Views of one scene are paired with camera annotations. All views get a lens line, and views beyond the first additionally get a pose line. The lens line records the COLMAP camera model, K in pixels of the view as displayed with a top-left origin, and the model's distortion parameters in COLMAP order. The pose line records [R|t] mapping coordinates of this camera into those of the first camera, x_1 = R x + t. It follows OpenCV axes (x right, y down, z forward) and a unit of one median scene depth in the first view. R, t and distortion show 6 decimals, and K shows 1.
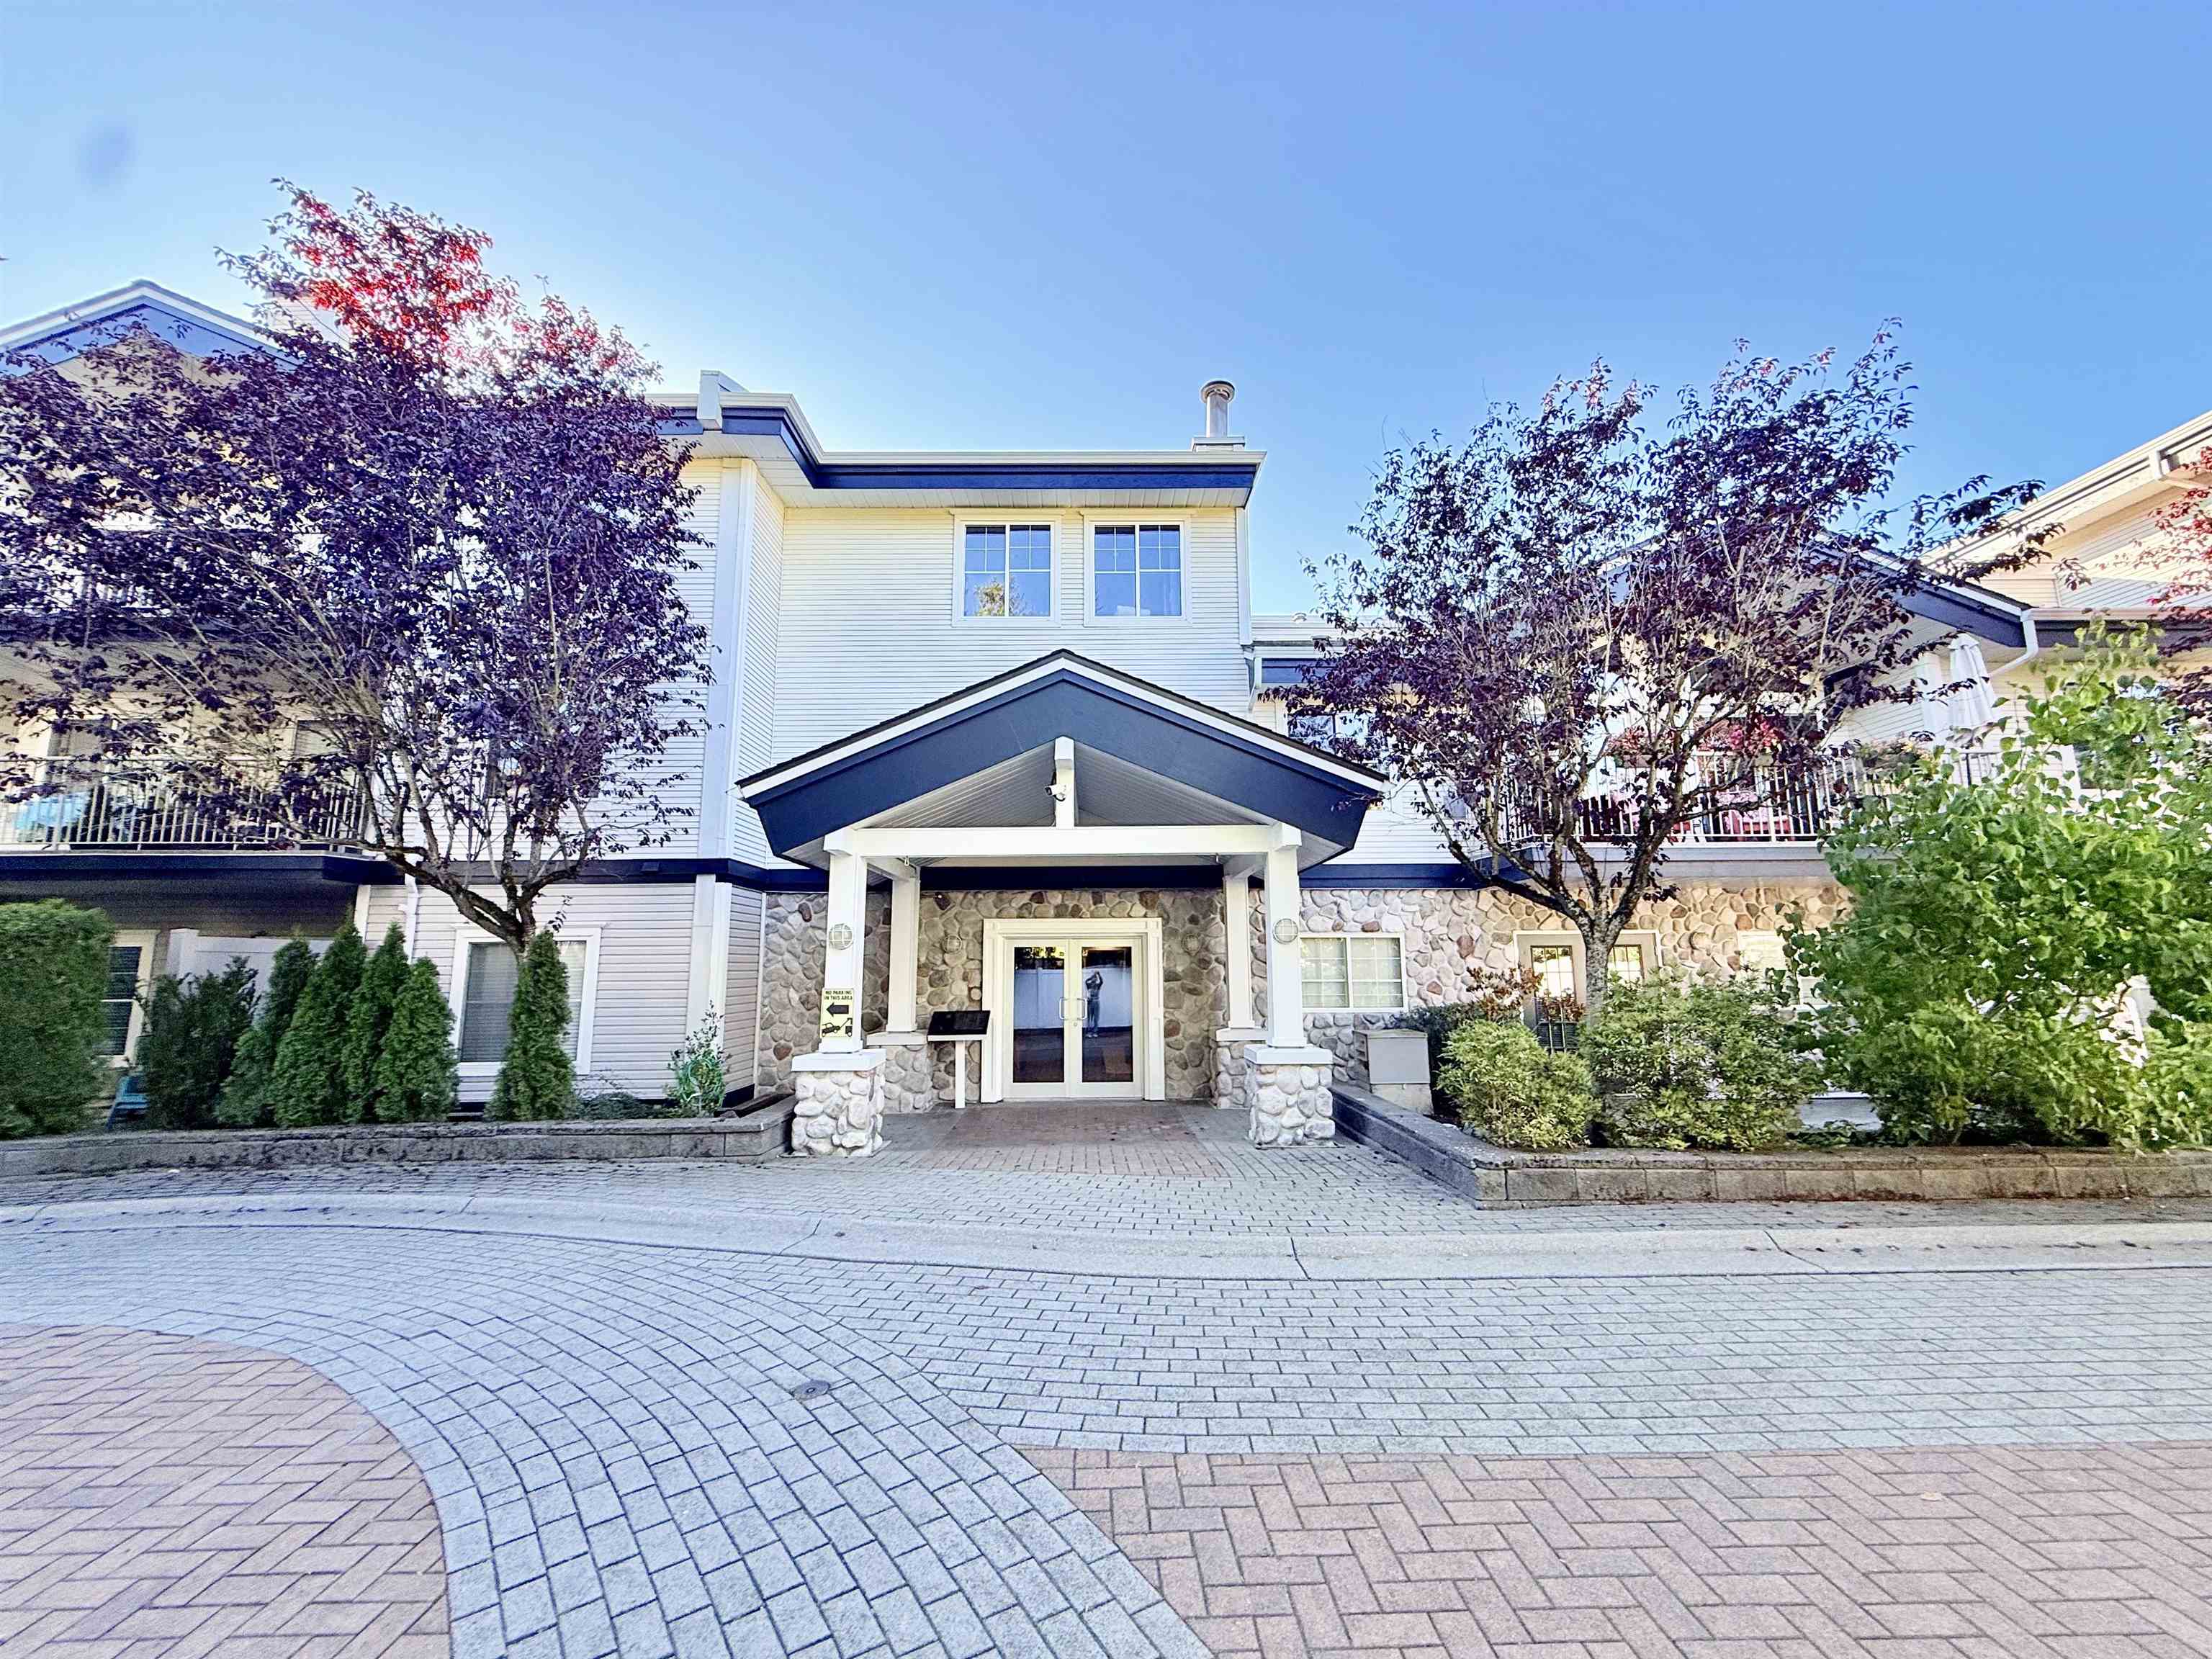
lens RADIAL K [[874.0, 0, 1101.0], [0, 874.0, 830.6], [0, 0, 1]] dist [-0.001047, 0.000601]
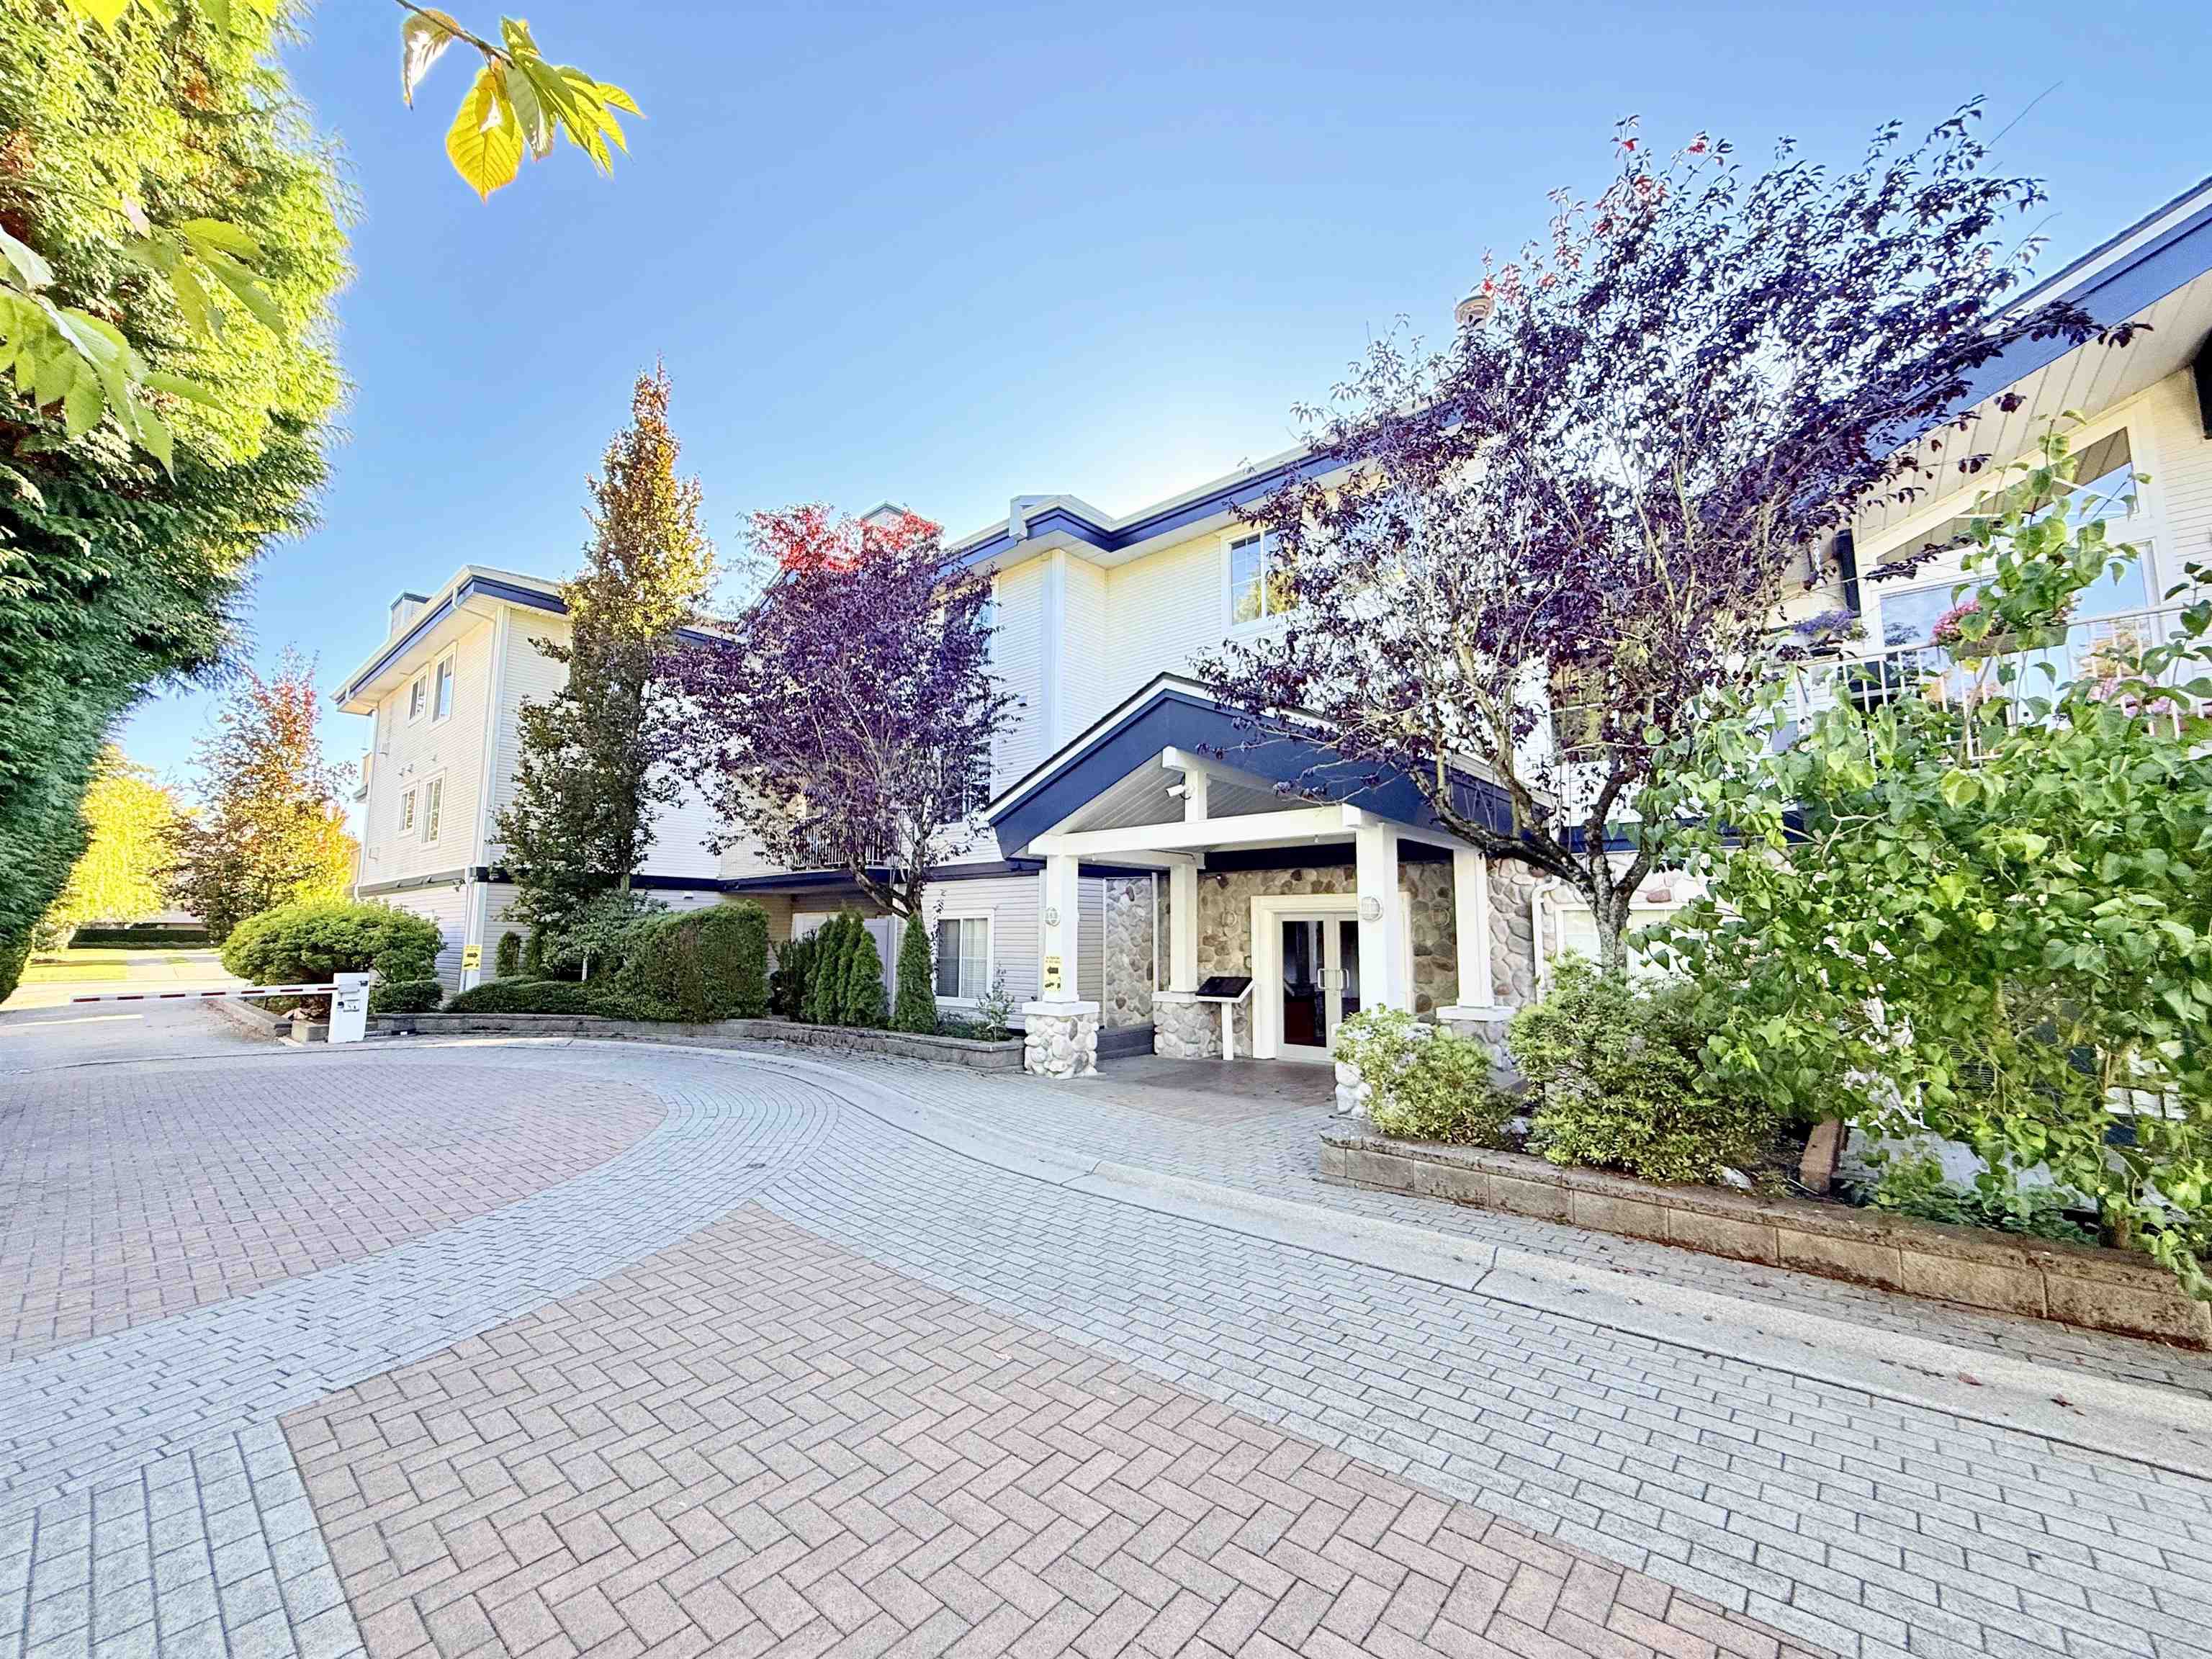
lens RADIAL K [[874.0, 0, 1101.4], [0, 874.0, 828.9], [0, 0, 1]] dist [-0.001047, 0.000601]
pose [[0.749776, -0.069942, -0.657985, 0.726103], [0.095135, 0.995461, 0.002591, -0.009683], [0.654817, -0.064540, 0.753027, 0.053735]]
